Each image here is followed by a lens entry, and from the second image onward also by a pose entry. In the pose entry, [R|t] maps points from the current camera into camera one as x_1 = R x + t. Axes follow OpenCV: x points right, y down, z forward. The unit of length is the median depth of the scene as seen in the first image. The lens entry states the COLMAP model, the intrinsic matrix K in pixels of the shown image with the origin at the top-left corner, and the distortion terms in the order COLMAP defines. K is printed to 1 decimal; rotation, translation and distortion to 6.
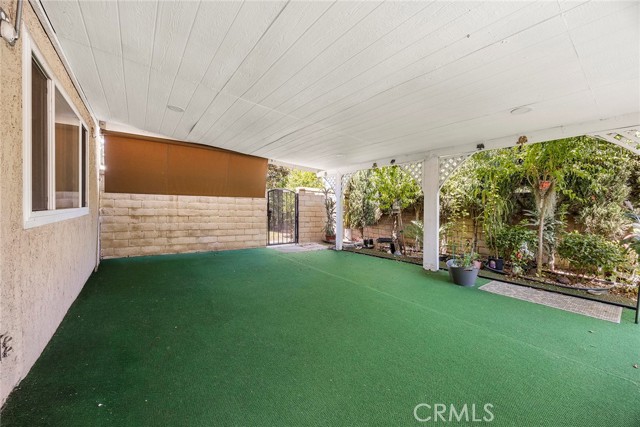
lens RADIAL K [[244.9, 0, 320.0], [0, 244.9, 209.5], [0, 0, 1]] dist [-0.005944, -0.000111]
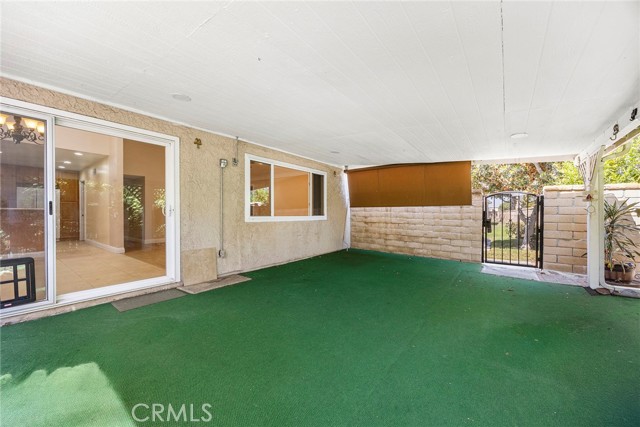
lens RADIAL K [[244.9, 0, 320.0], [0, 244.9, 209.5], [0, 0, 1]] dist [-0.005944, -0.000111]
pose [[0.276533, -0.031109, -0.960501, 0.536980], [-0.011599, 0.999295, -0.035705, 0.005181], [0.960934, 0.021014, 0.275978, 0.290630]]
